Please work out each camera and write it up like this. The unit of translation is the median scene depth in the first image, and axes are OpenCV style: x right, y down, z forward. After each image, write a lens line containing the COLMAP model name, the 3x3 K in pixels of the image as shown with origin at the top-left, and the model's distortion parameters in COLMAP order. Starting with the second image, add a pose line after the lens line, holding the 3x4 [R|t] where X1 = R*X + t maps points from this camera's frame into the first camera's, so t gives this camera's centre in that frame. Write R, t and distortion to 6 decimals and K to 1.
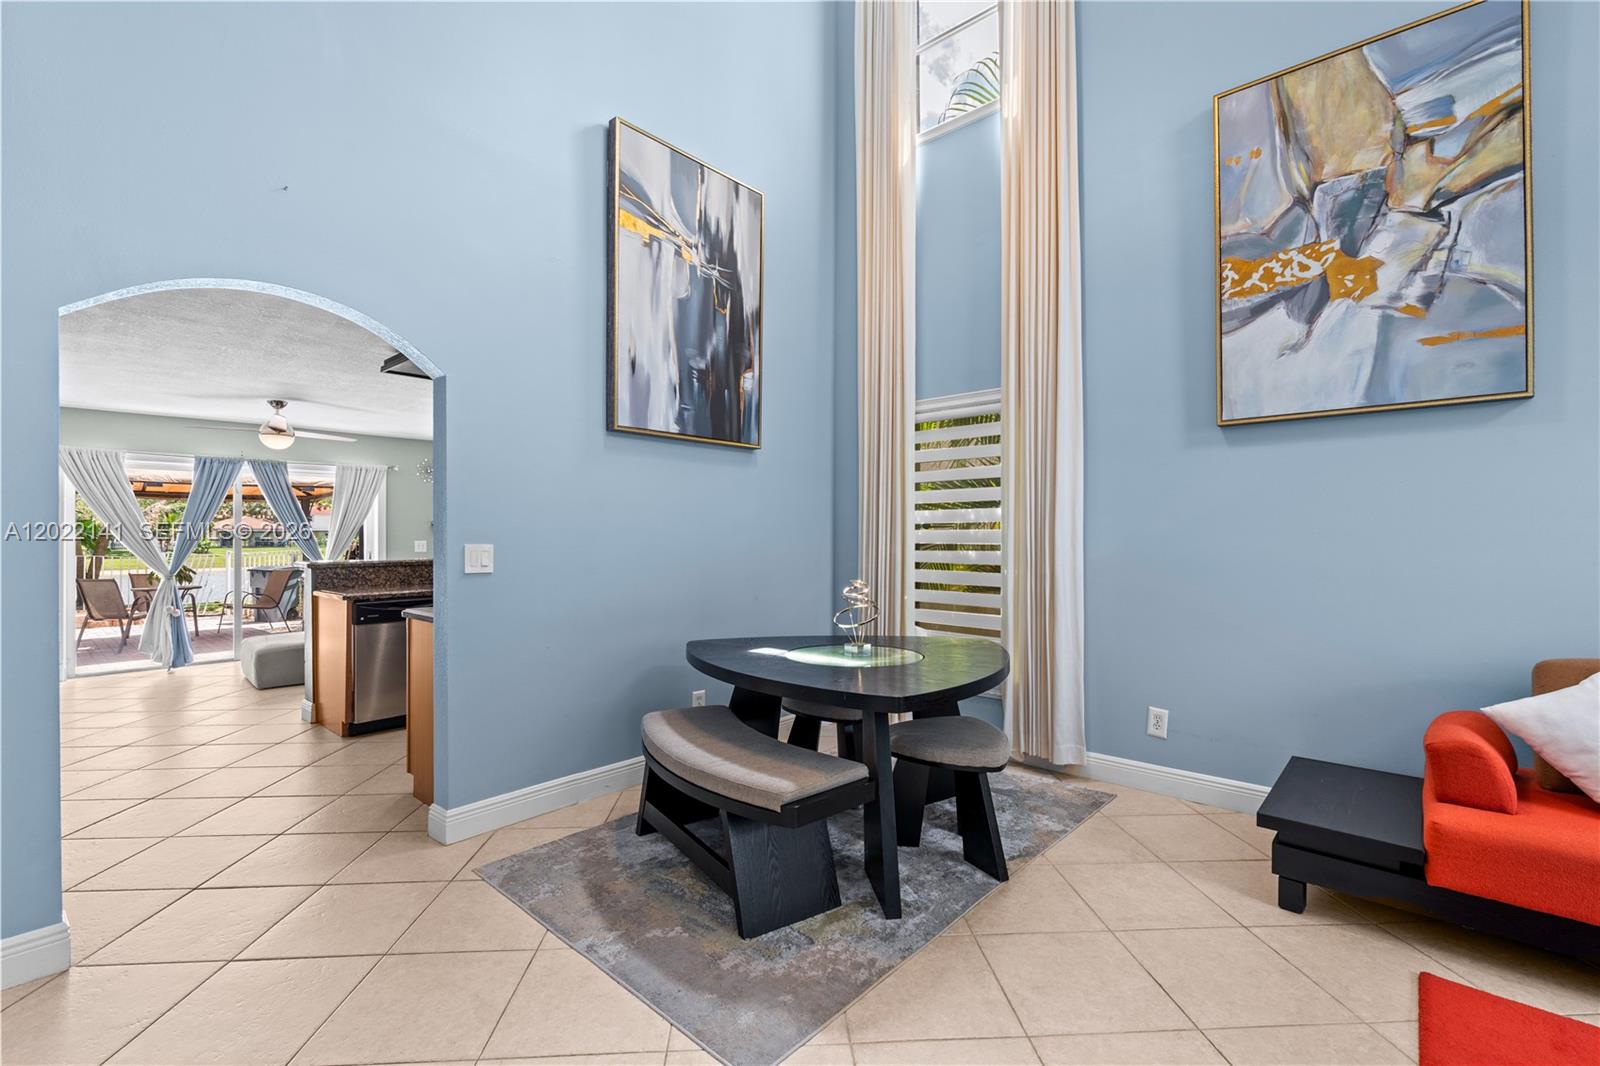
lens RADIAL K [[694.4, 0, 800.5], [0, 694.4, 532.1], [0, 0, 1]] dist [-0.008903, 0.002435]
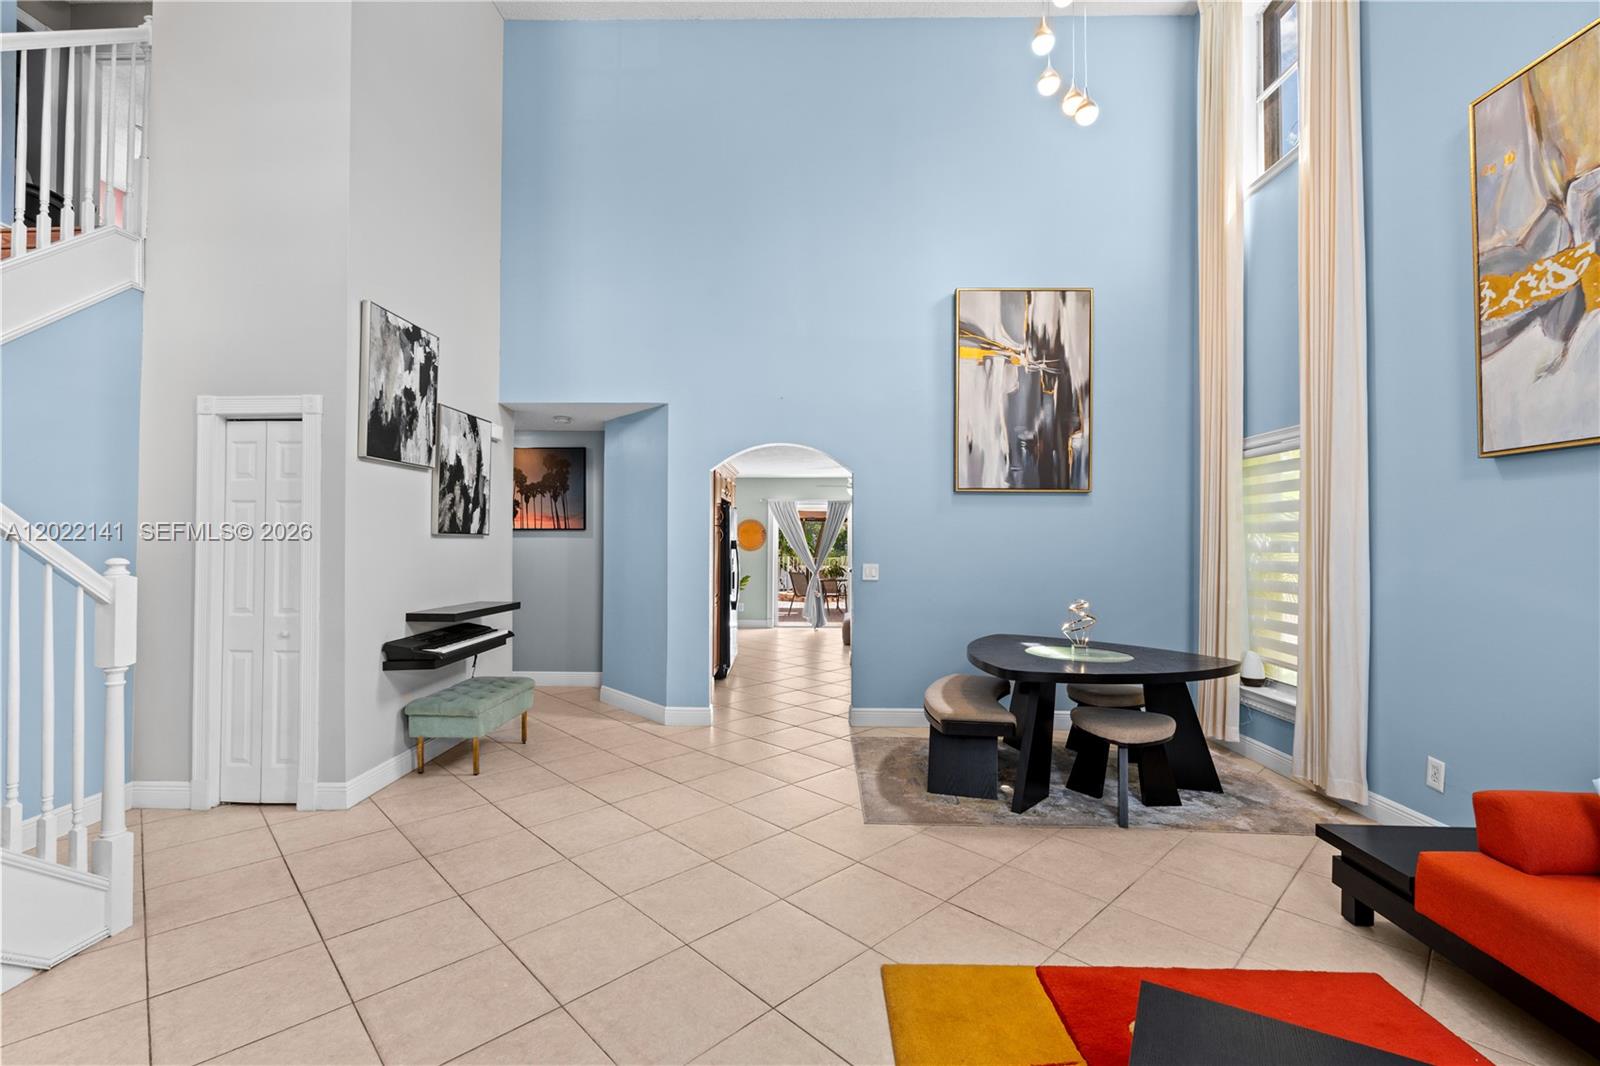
lens RADIAL K [[694.4, 0, 797.4], [0, 694.4, 528.8], [0, 0, 1]] dist [-0.008903, 0.002435]
pose [[0.650478, -0.007886, -0.759485, 0.613726], [-0.003526, 0.999904, -0.013402, -0.038205], [0.759517, 0.011395, 0.650387, -0.246125]]
